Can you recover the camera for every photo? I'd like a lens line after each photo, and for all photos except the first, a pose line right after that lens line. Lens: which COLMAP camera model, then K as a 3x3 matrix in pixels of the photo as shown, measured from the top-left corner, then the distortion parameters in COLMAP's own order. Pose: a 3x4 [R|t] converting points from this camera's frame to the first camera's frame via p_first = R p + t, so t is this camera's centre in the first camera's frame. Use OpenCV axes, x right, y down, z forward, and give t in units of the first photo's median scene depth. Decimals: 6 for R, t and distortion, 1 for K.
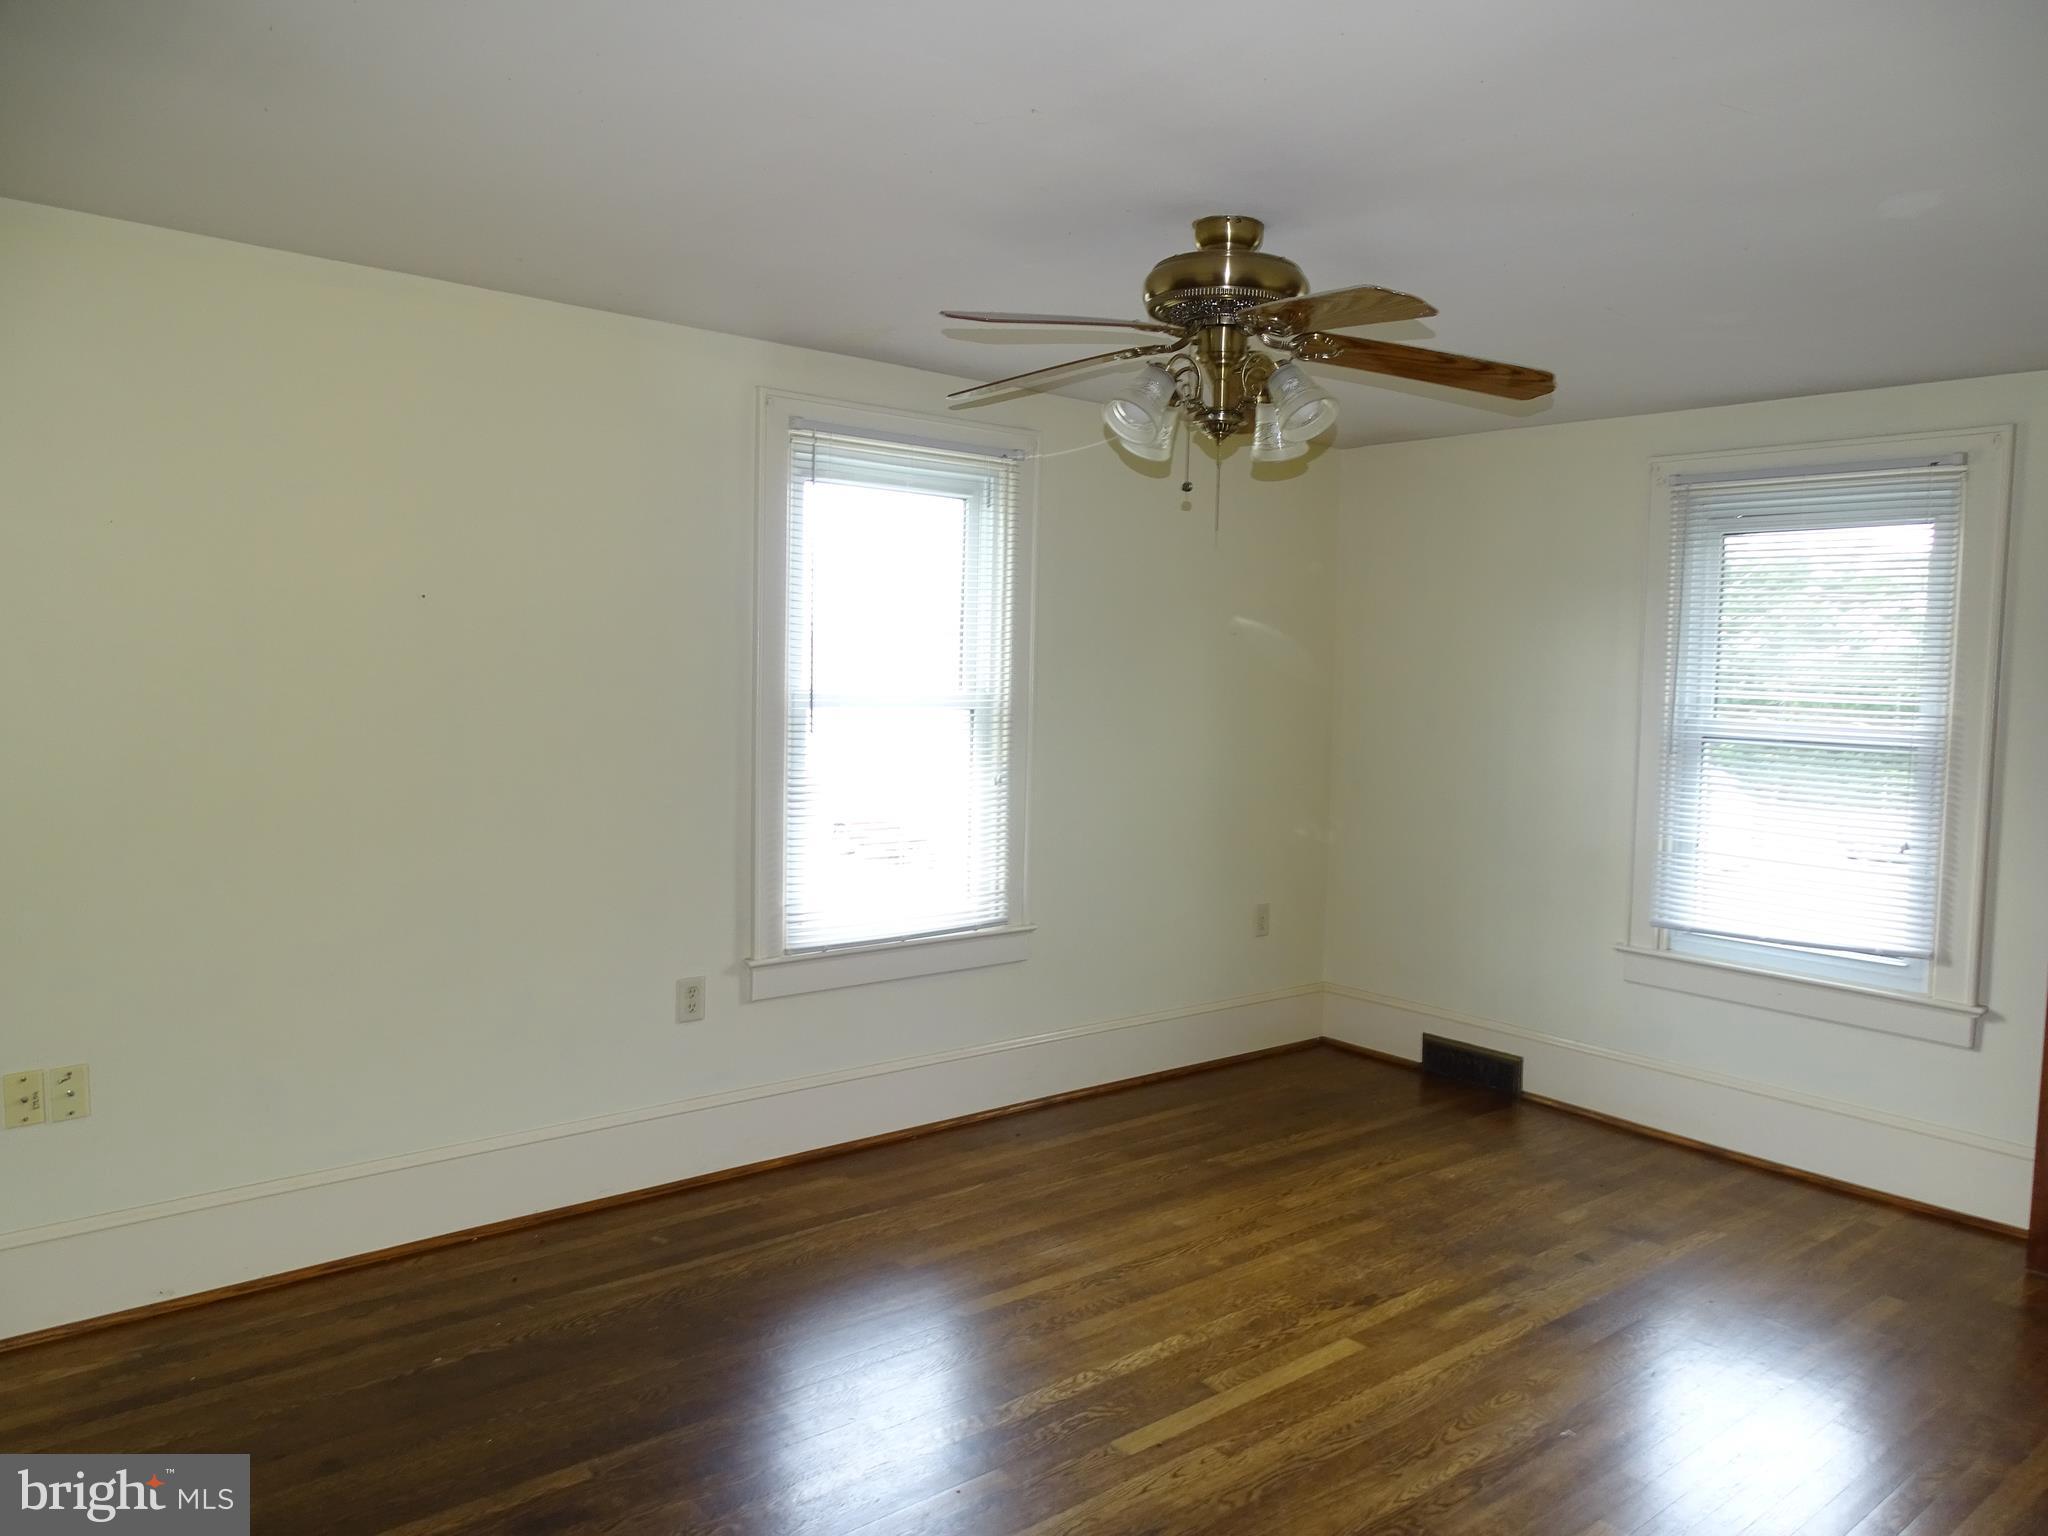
lens RADIAL K [[1429.6, 0, 1012.0], [0, 1429.6, 771.2], [0, 0, 1]] dist [0.007981, 0.000714]
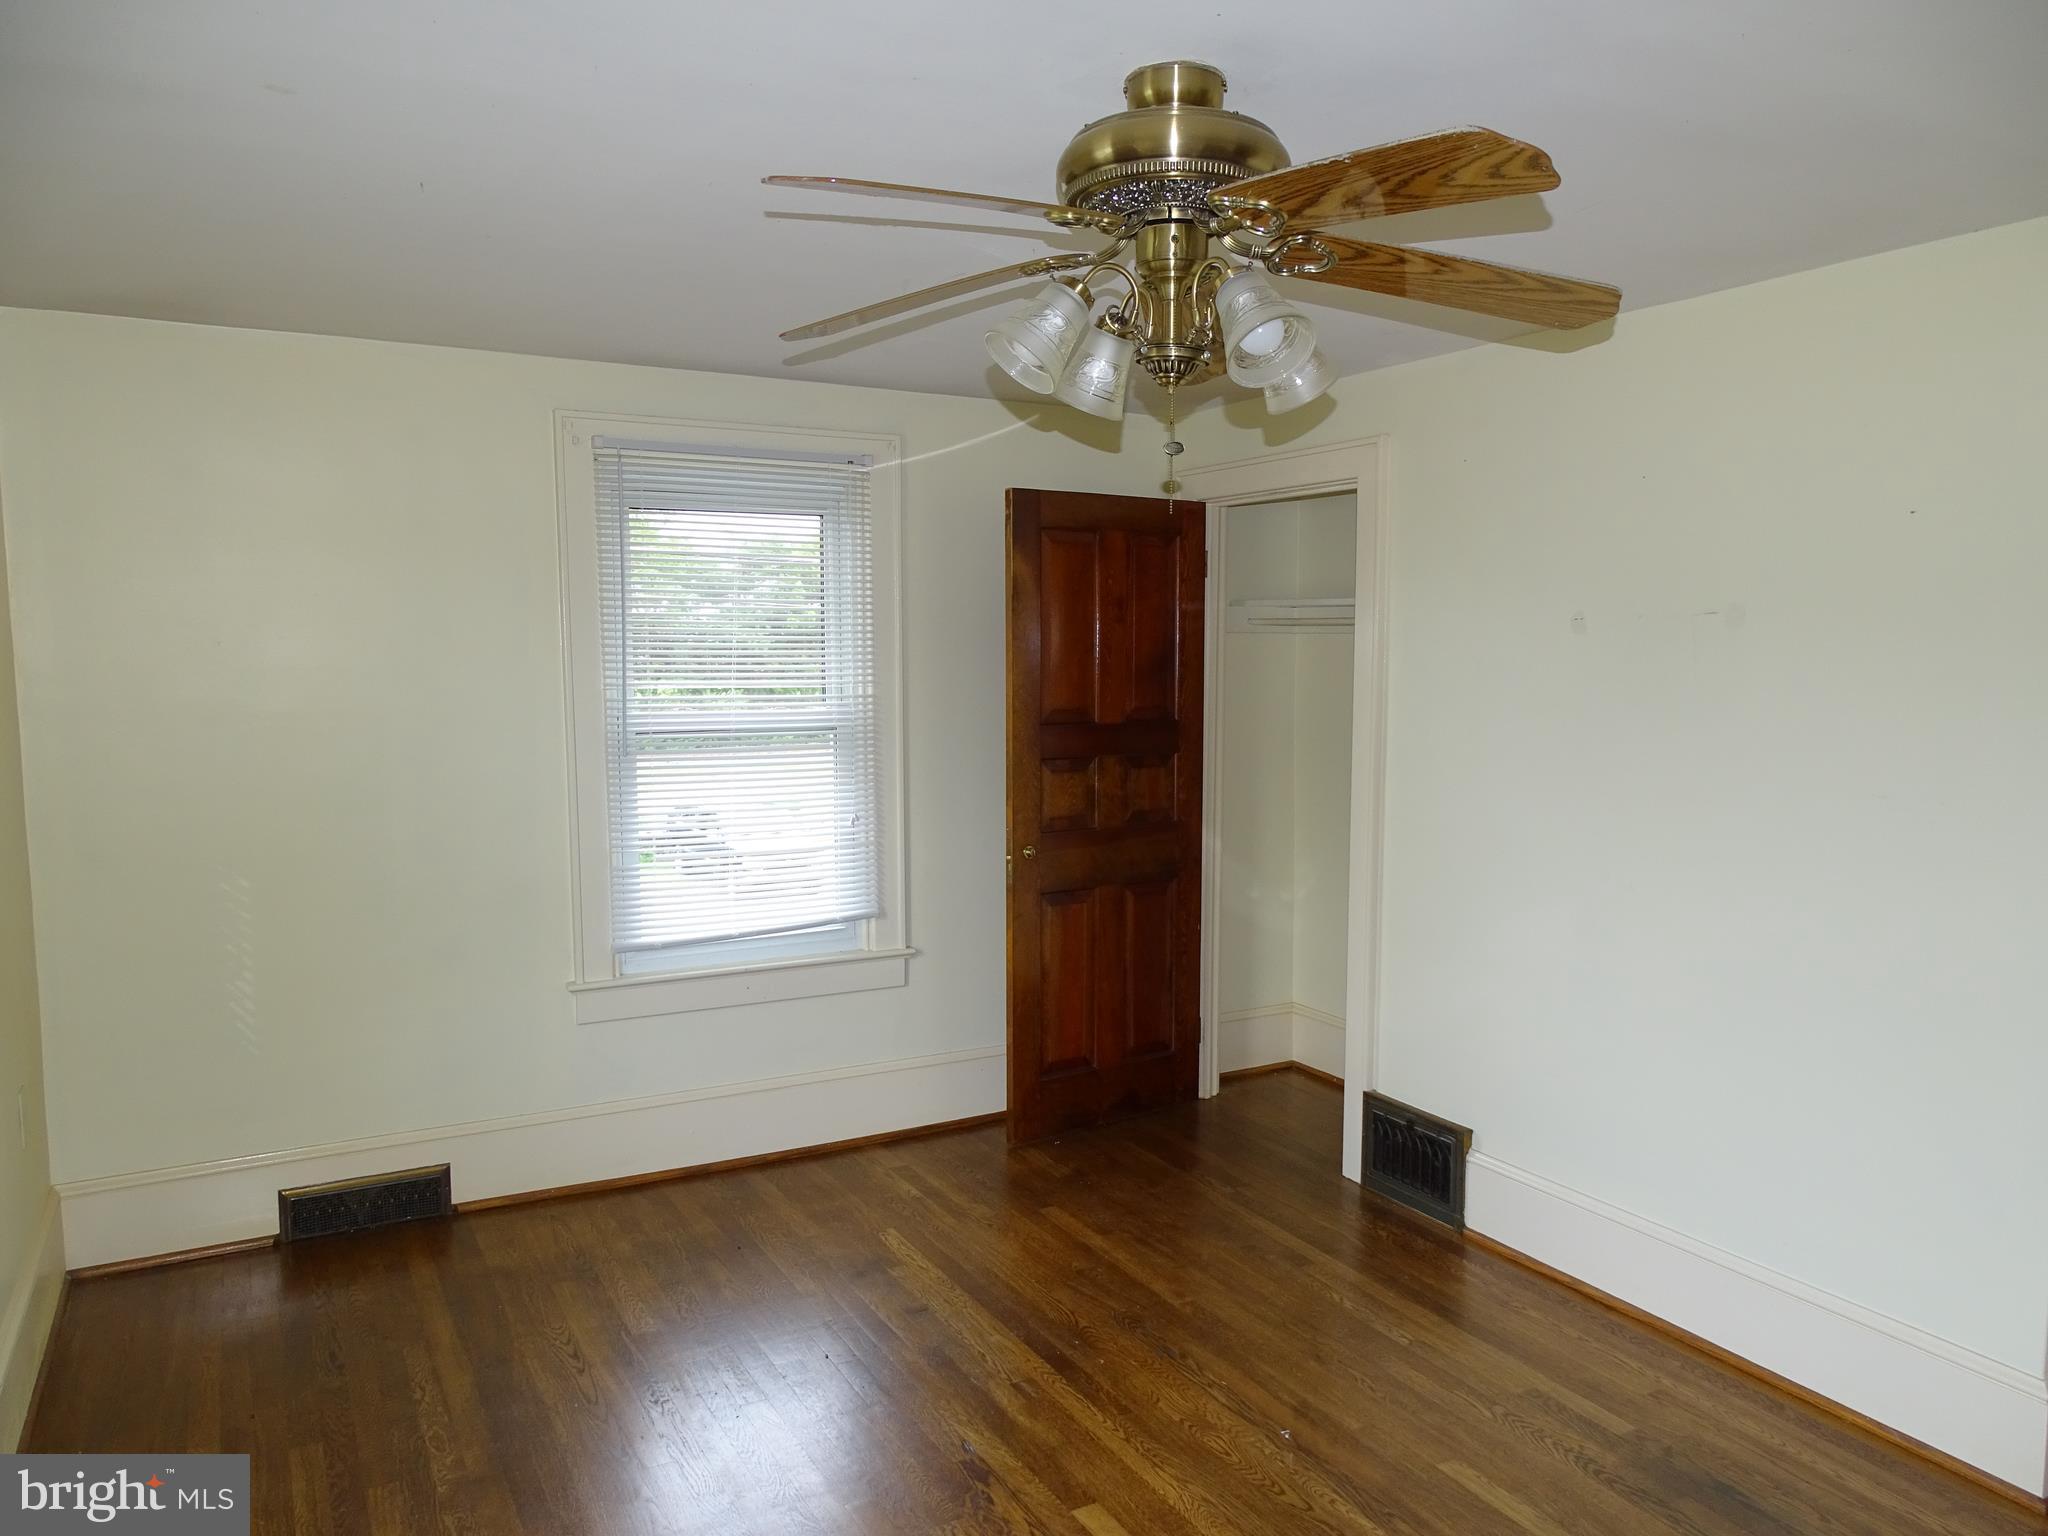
lens RADIAL K [[1429.6, 0, 1012.0], [0, 1429.6, 771.2], [0, 0, 1]] dist [0.007981, 0.000714]
pose [[0.211634, -0.103704, 0.971832, -0.374380], [0.087192, 0.992393, 0.086910, -0.062674], [-0.973452, 0.066343, 0.219066, 0.619258]]
